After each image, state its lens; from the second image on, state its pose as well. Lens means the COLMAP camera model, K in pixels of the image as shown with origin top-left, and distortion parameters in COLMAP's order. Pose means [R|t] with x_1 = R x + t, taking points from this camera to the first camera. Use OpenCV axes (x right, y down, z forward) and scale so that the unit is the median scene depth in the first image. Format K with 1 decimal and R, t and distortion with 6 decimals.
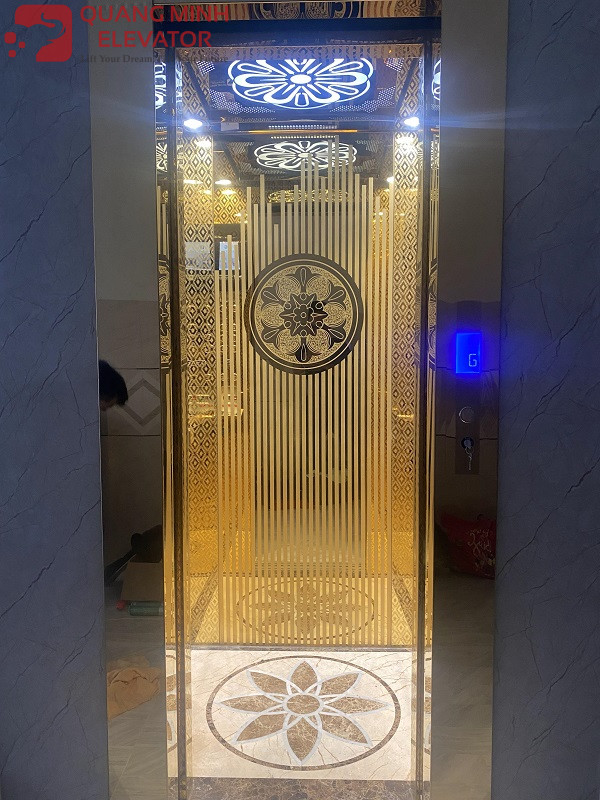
lens RADIAL K [[608.4, 0, 301.4], [0, 608.4, 399.4], [0, 0, 1]] dist [0.092387, -0.002742]
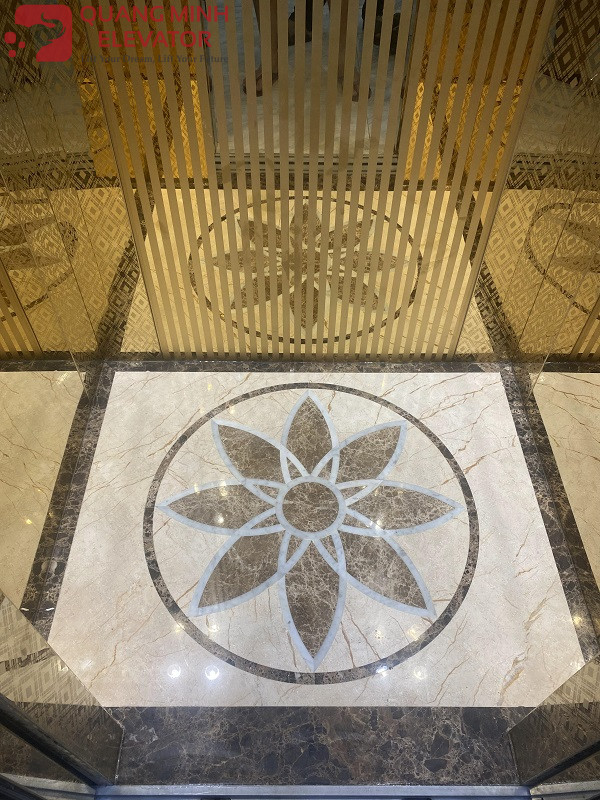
lens RADIAL K [[608.4, 0, 294.7], [0, 608.4, 401.2], [0, 0, 1]] dist [0.092387, -0.002742]
pose [[0.999706, -0.006774, 0.023300, -0.024384], [-0.011773, 0.704253, 0.709852, 0.011772], [-0.021217, -0.709917, 0.703966, 0.652625]]
